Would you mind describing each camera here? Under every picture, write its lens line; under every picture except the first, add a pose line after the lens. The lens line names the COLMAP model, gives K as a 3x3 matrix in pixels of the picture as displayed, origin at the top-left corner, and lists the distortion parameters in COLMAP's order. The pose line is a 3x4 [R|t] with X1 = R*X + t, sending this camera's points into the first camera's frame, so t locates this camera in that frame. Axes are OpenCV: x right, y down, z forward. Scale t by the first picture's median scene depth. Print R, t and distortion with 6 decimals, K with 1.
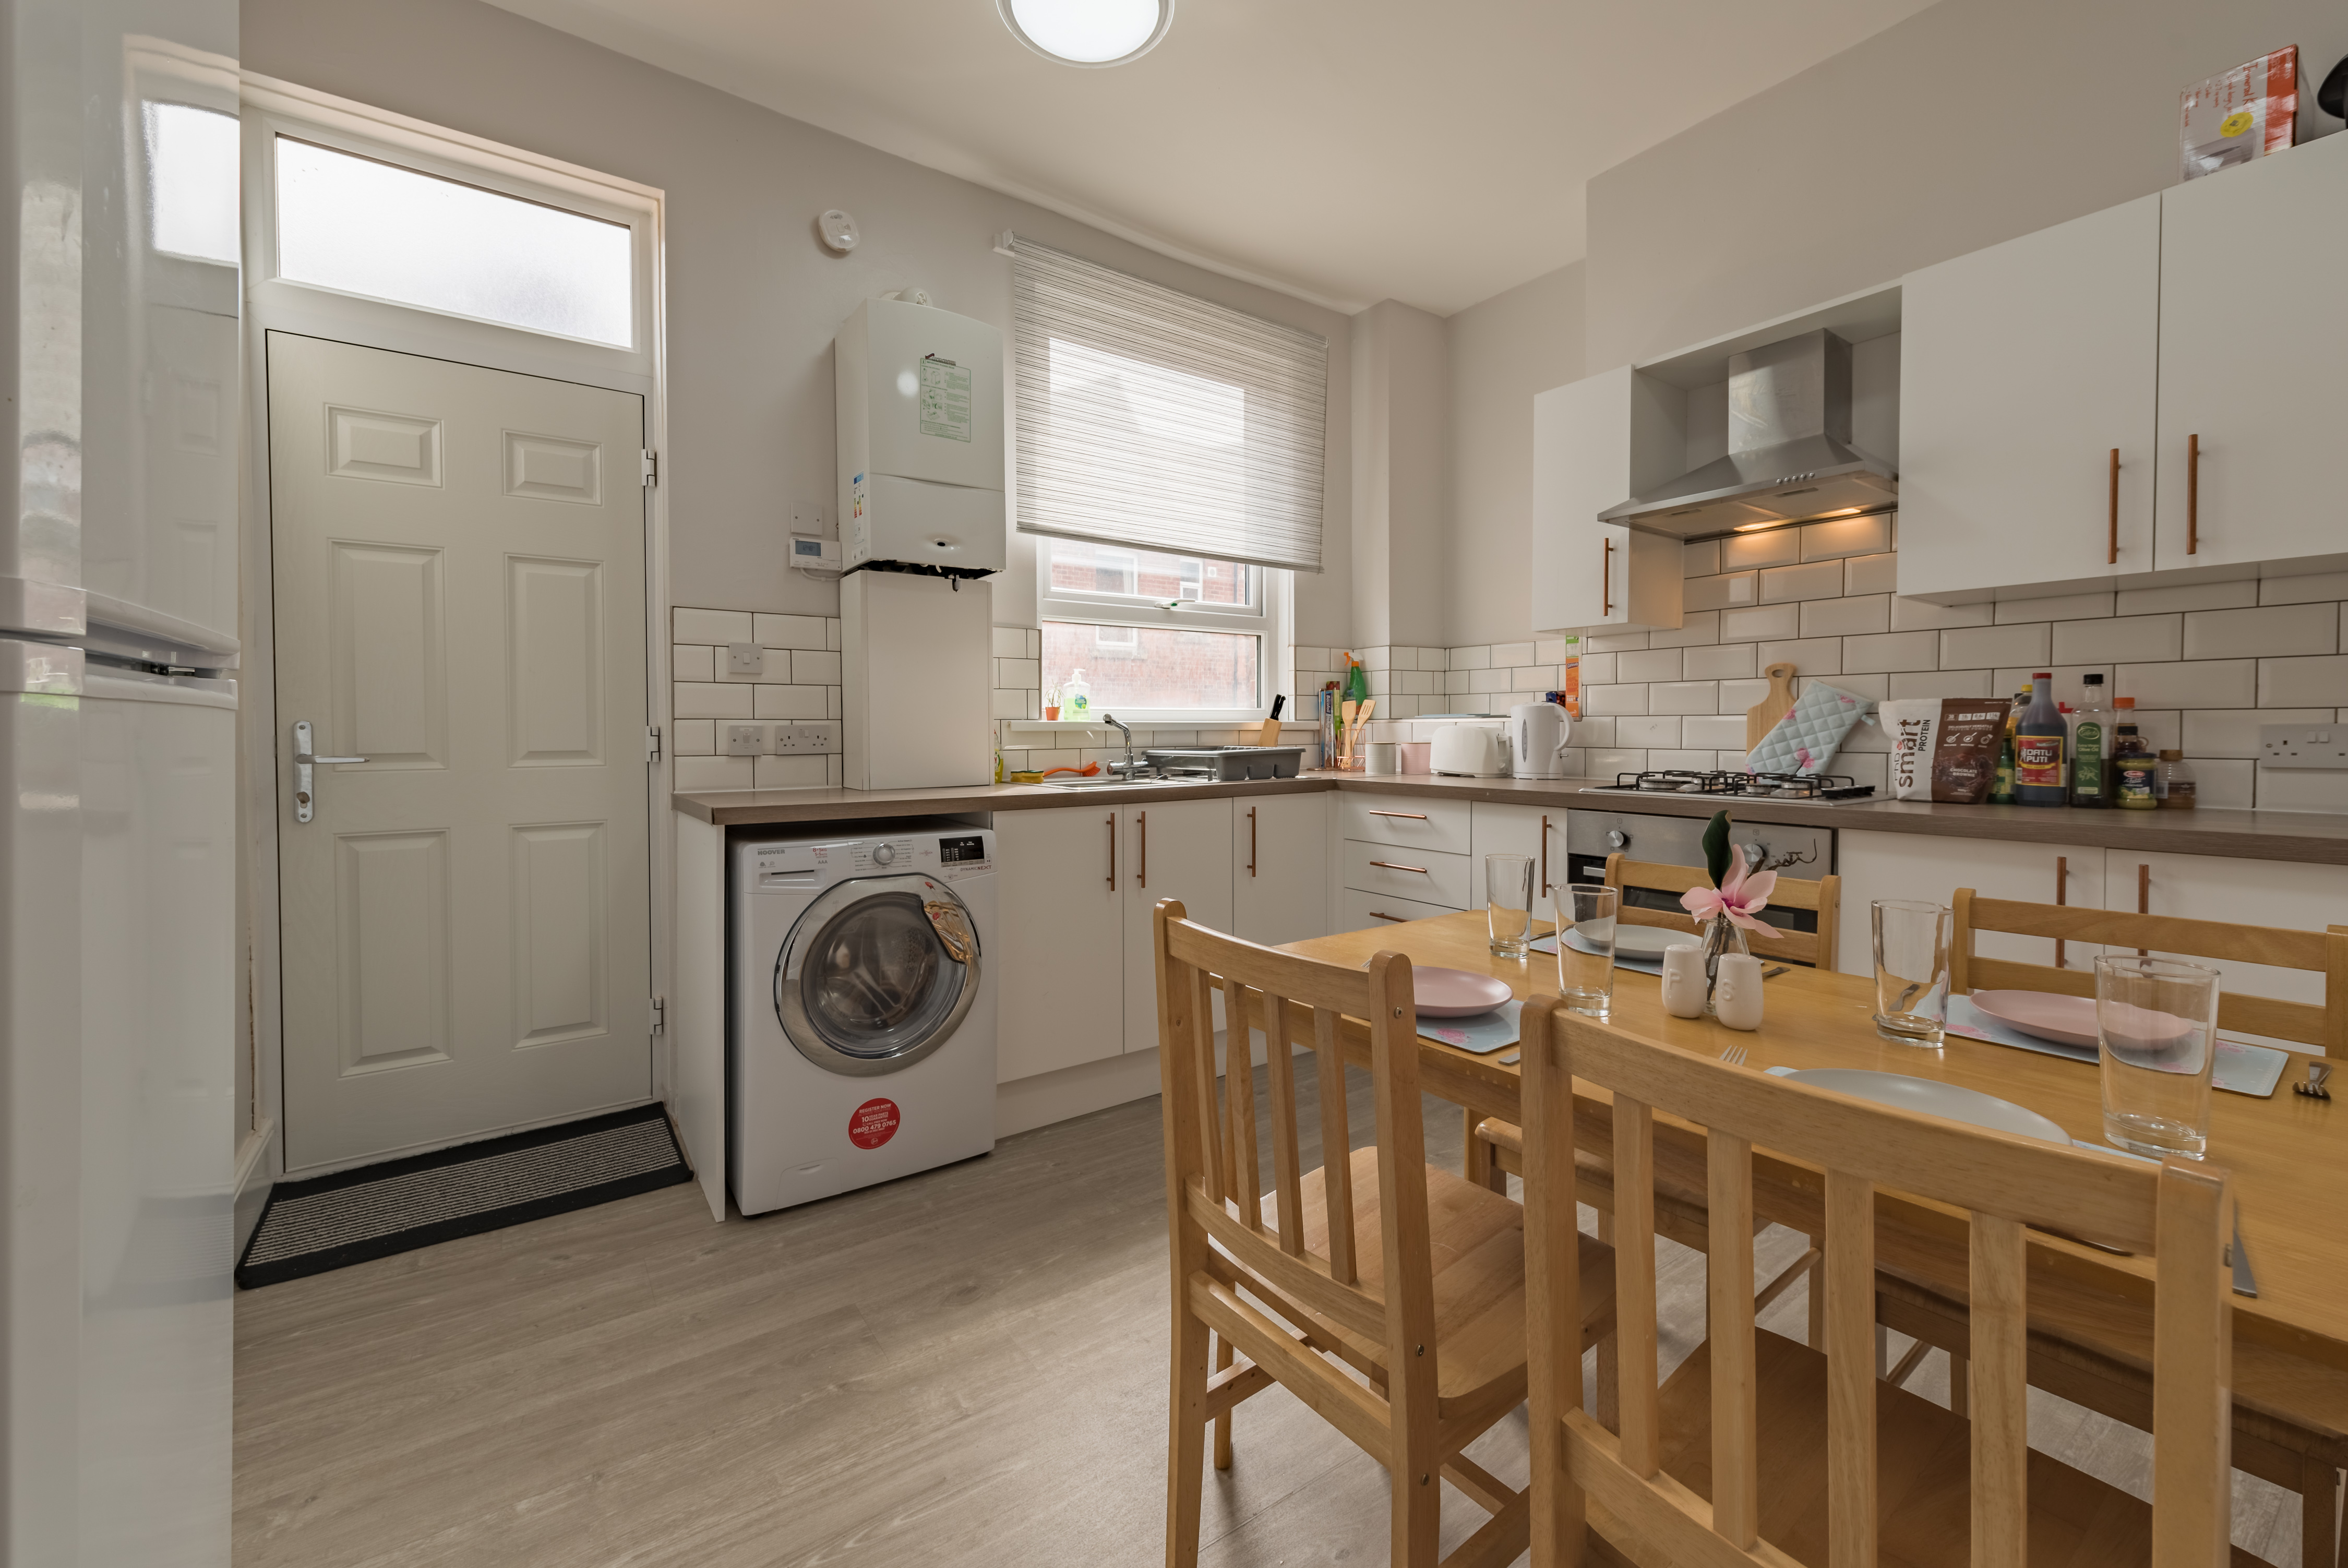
lens RADIAL K [[936.5, 0, 1165.4], [0, 936.5, 744.5], [0, 0, 1]] dist [0.005092, -0.000458]
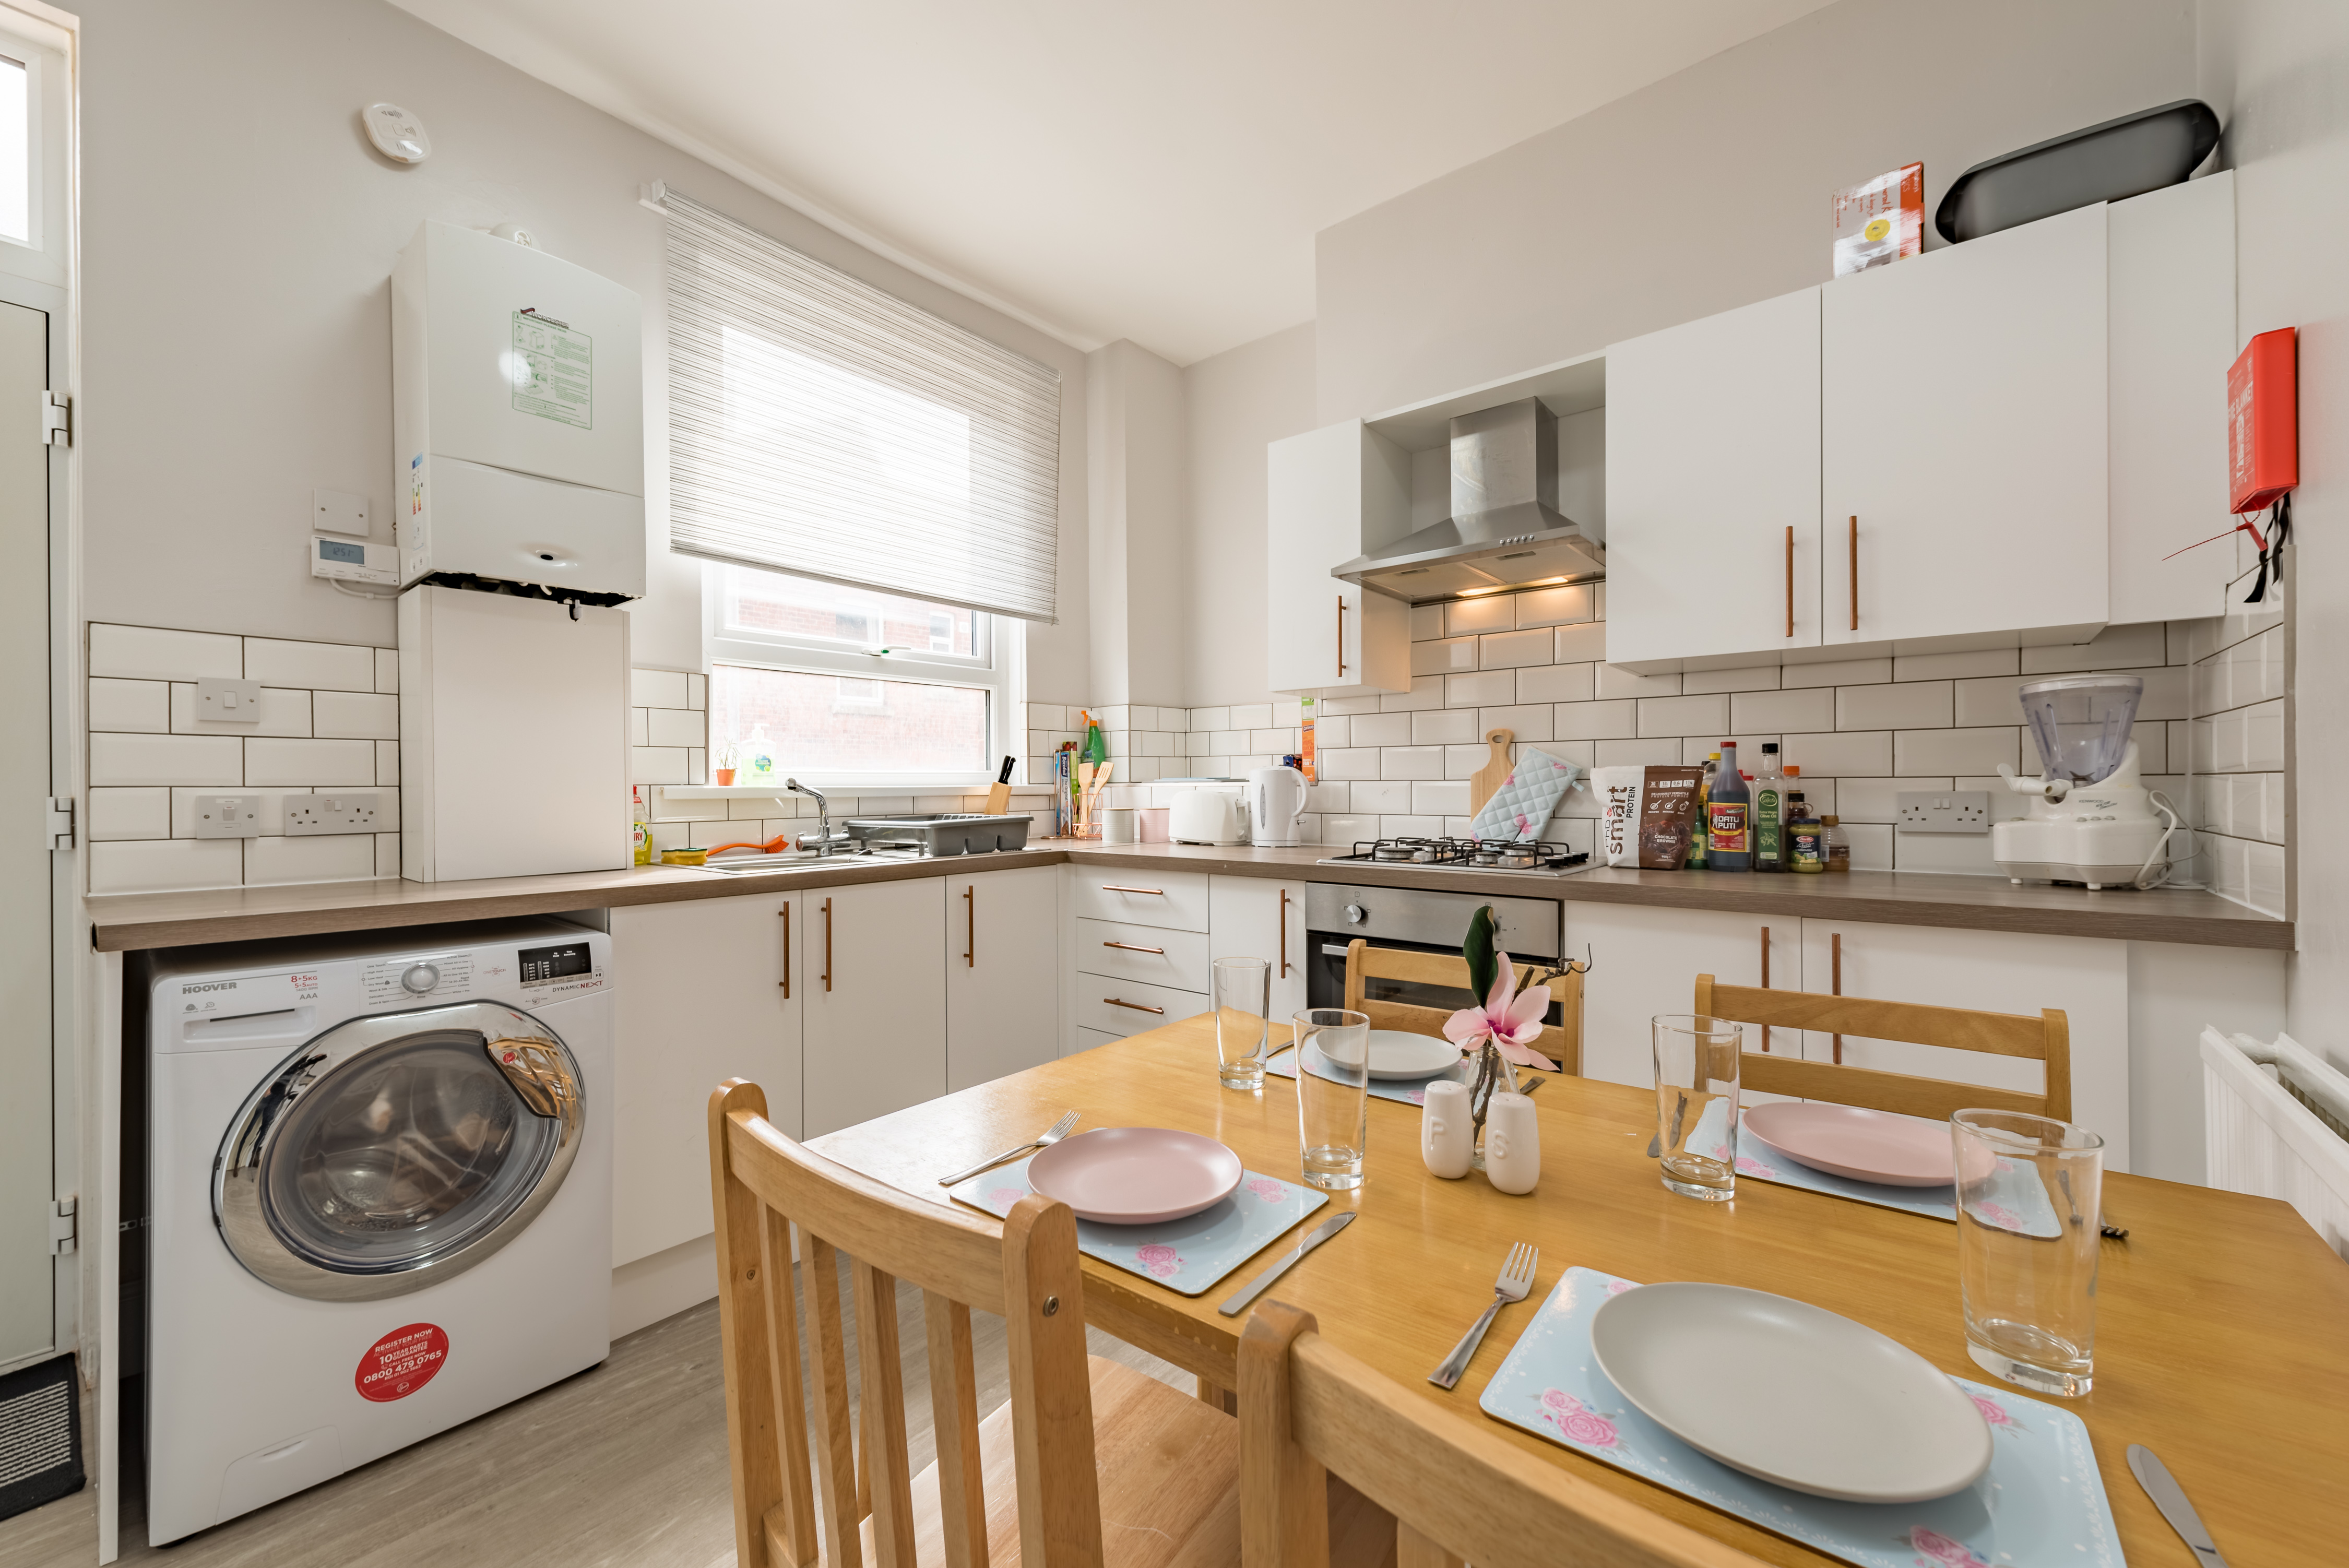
lens RADIAL K [[895.0, 0, 1217.4], [0, 895.0, 785.0], [0, 0, 1]] dist [-0.000036, -0.000204]
pose [[0.952288, -0.003880, 0.305175, 0.065123], [0.009502, 0.999811, -0.016939, -0.011325], [-0.305051, 0.019030, 0.952146, 0.155685]]
